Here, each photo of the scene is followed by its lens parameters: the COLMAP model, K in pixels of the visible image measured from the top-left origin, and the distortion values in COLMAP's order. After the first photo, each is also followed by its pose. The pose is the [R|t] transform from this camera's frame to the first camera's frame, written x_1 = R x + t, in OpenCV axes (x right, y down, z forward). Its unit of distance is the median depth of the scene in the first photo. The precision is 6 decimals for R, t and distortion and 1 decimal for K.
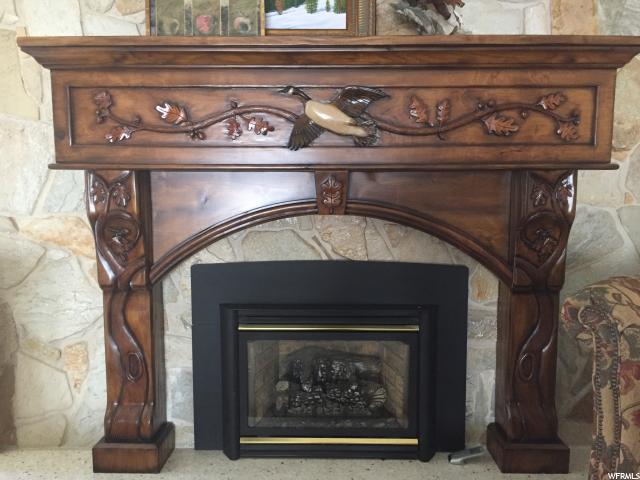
lens RADIAL K [[552.9, 0, 316.8], [0, 552.9, 240.6], [0, 0, 1]] dist [0.108200, -0.144129]
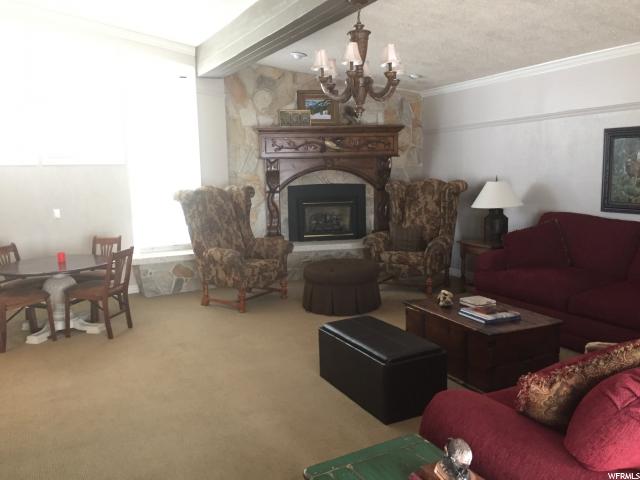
lens RADIAL K [[552.9, 0, 316.8], [0, 552.9, 240.6], [0, 0, 1]] dist [0.108200, -0.144129]
pose [[0.982055, -0.046726, 0.182713, -0.745056], [0.041059, 0.998555, 0.034681, 0.289095], [-0.184069, -0.026557, 0.982554, -2.597194]]
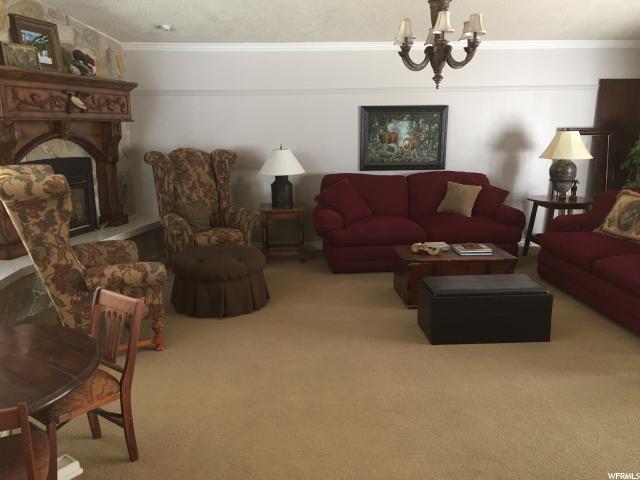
lens RADIAL K [[552.9, 0, 316.8], [0, 552.9, 240.6], [0, 0, 1]] dist [0.108200, -0.144129]
pose [[0.207684, -0.202123, 0.957086, -2.332490], [0.107530, 0.977207, 0.183038, 0.064938], [-0.972268, 0.064901, 0.224684, -0.695825]]
